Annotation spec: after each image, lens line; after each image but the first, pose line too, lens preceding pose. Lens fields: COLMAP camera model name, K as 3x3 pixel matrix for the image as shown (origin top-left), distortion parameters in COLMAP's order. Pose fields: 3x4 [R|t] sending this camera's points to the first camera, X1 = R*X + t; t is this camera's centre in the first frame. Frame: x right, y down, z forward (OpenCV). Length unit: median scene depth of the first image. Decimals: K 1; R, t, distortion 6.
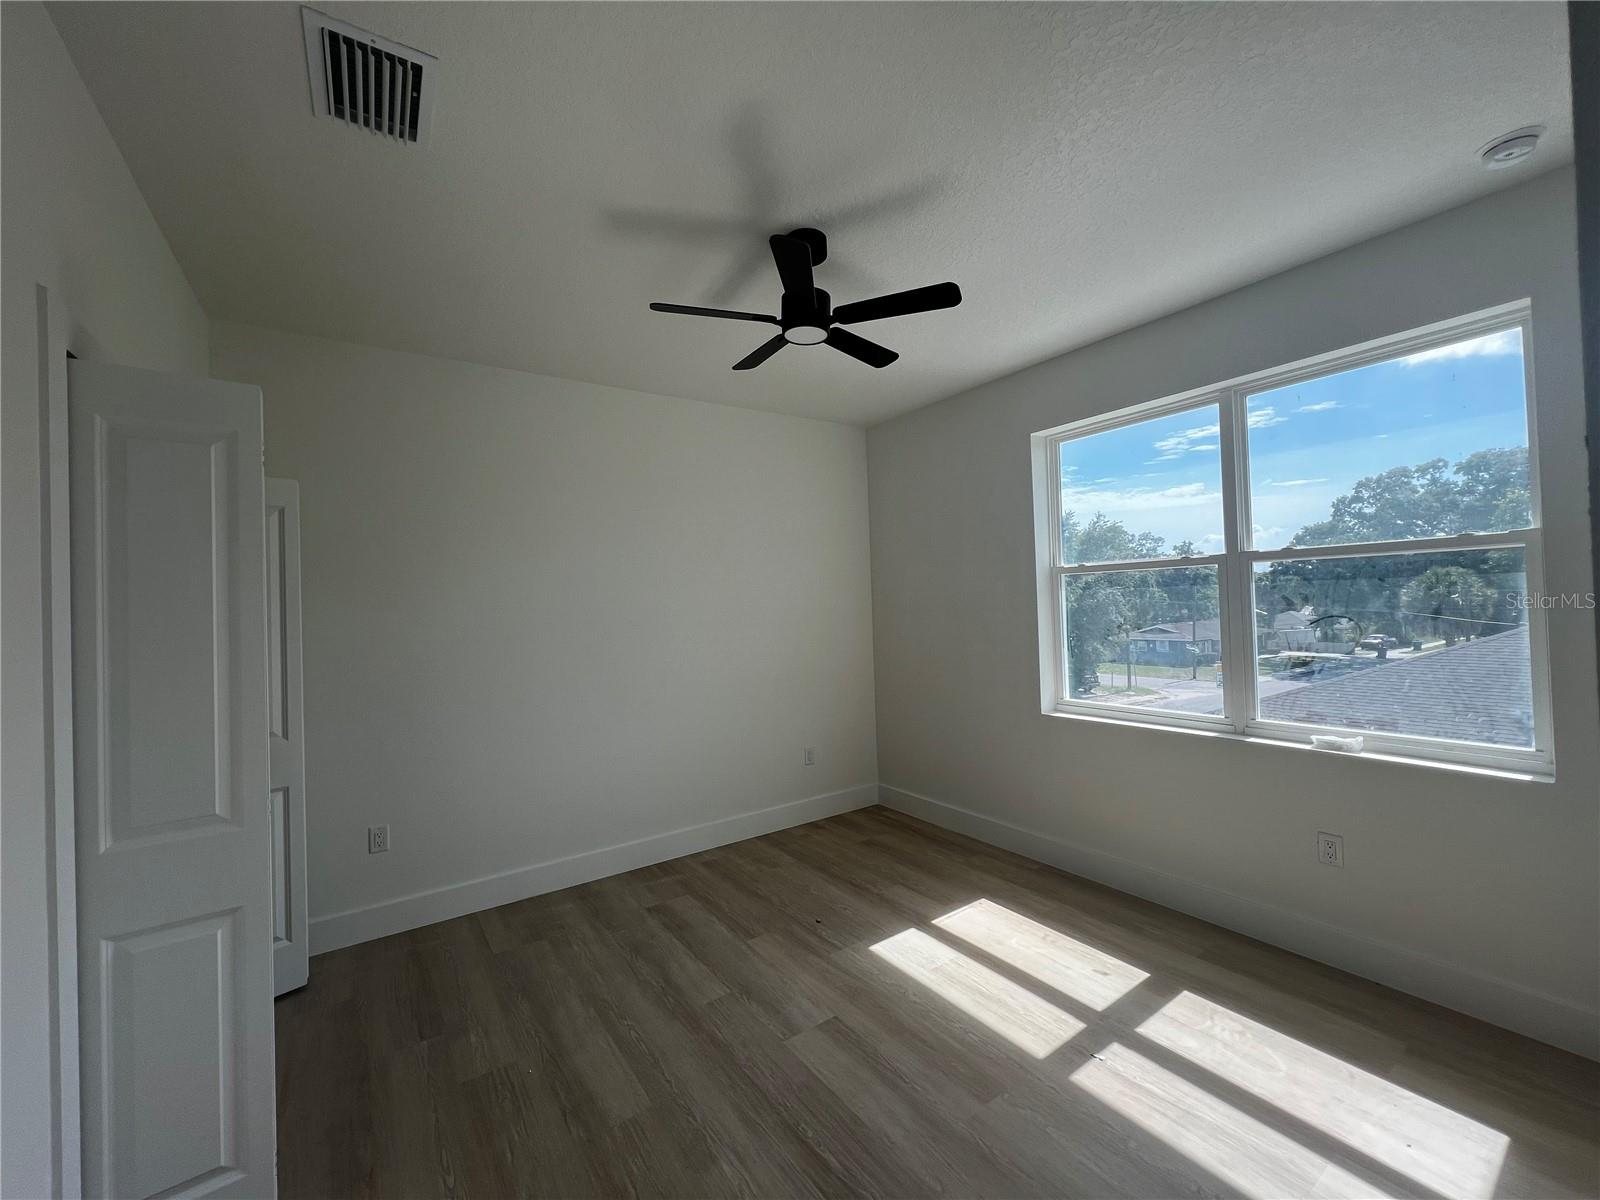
lens RADIAL K [[634.7, 0, 800.0], [0, 634.7, 600.0], [0, 0, 1]] dist [-0.000716, -0.000044]
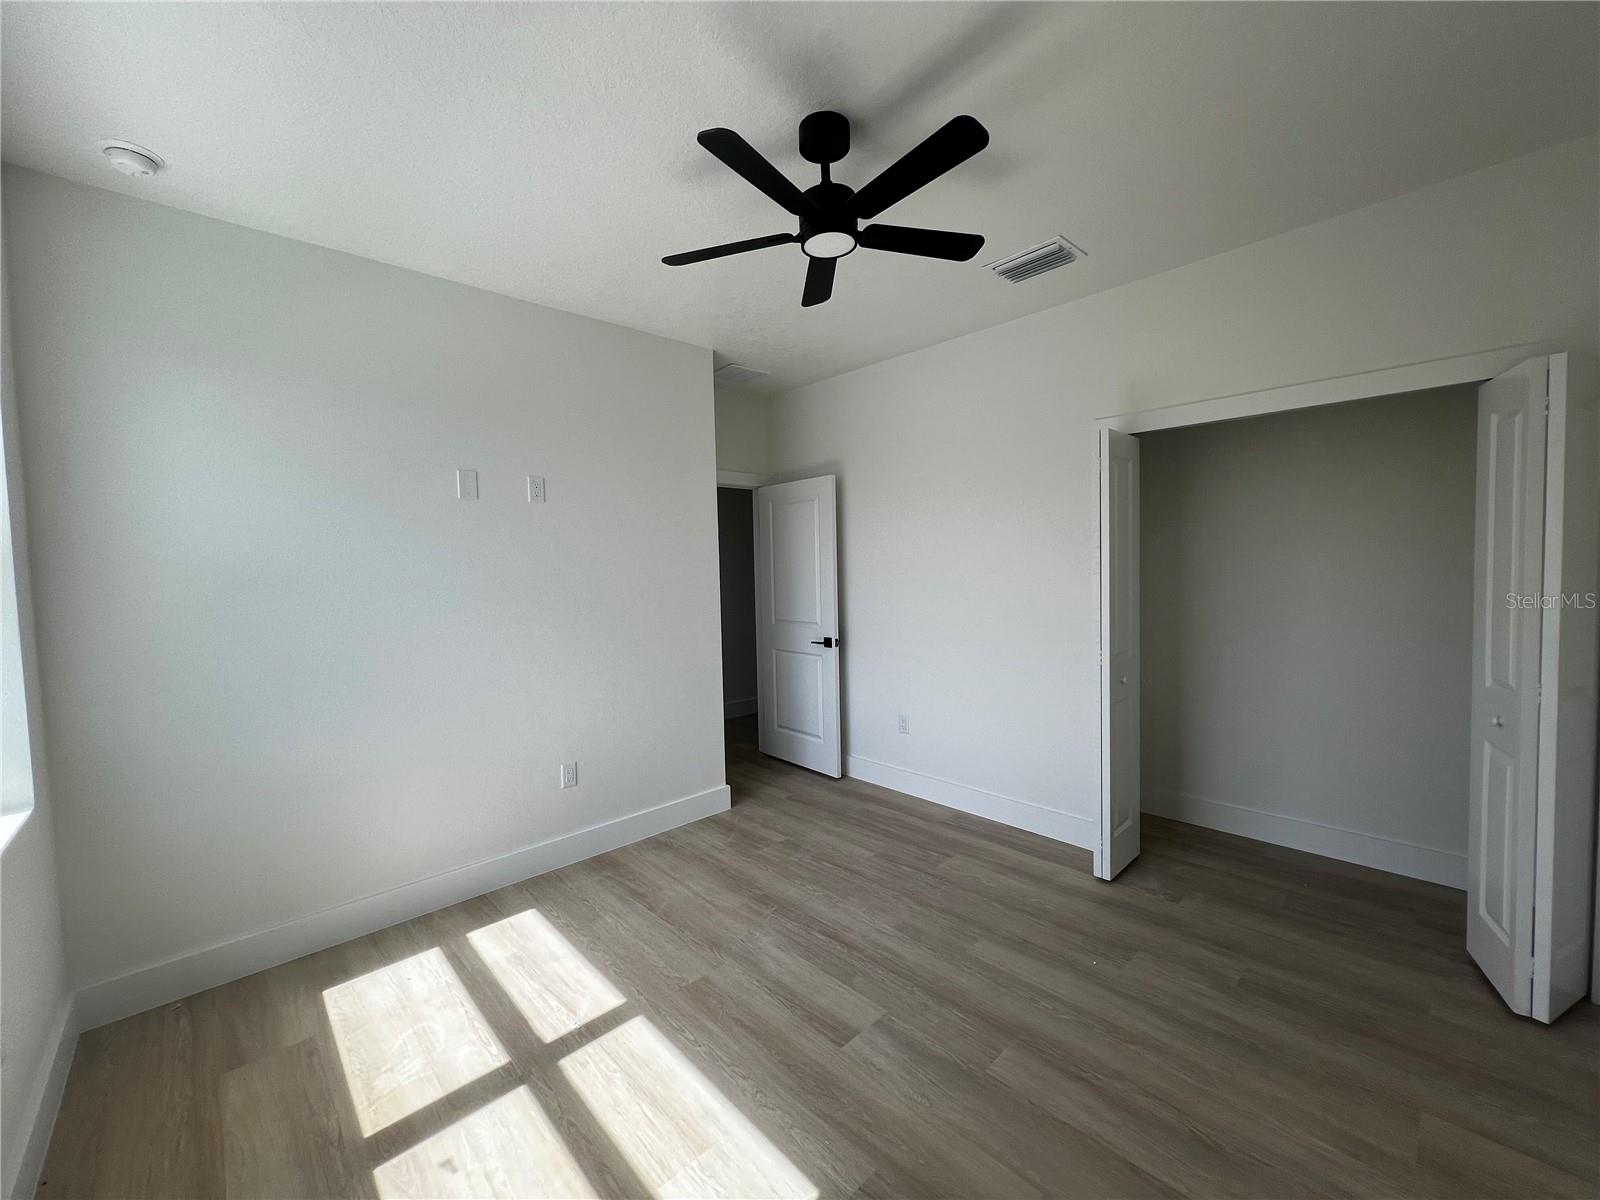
lens RADIAL K [[634.7, 0, 800.0], [0, 634.7, 600.0], [0, 0, 1]] dist [-0.000716, -0.000044]
pose [[-0.987241, 0.060552, -0.147270, 0.205805], [0.054633, 0.997540, 0.043919, 0.014143], [0.149568, 0.035313, -0.988121, 1.872010]]
